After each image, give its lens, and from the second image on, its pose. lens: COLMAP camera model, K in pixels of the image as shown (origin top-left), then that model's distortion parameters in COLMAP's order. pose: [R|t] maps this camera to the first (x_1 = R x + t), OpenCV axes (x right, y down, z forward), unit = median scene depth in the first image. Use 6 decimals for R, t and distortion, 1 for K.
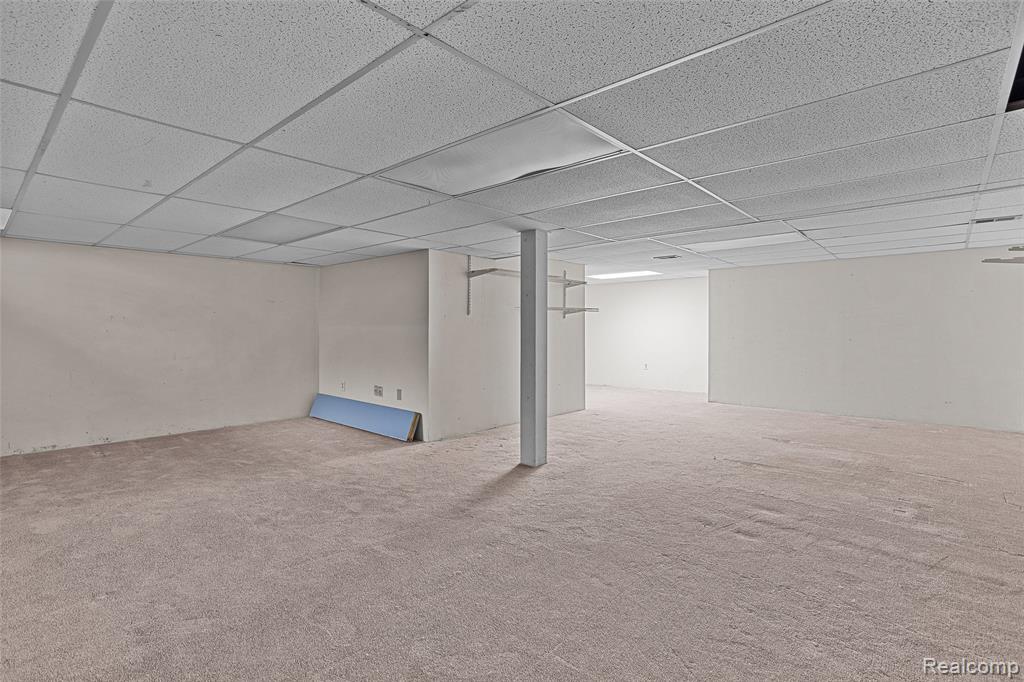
lens RADIAL K [[497.2, 0, 508.2], [0, 497.2, 335.8], [0, 0, 1]] dist [-0.017017, 0.007618]
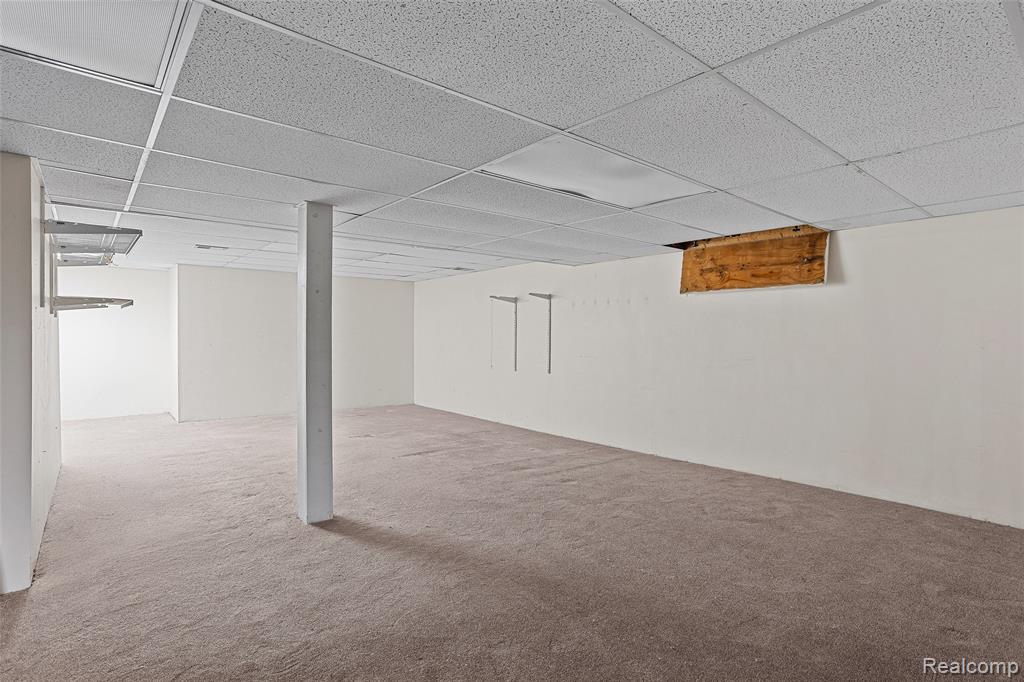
lens RADIAL K [[497.2, 0, 507.4], [0, 497.2, 343.2], [0, 0, 1]] dist [-0.017017, 0.007618]
pose [[0.146183, -0.006324, 0.989237, -0.650589], [0.001585, 0.999980, 0.006158, -0.011081], [-0.989256, 0.000667, 0.146190, 0.624961]]
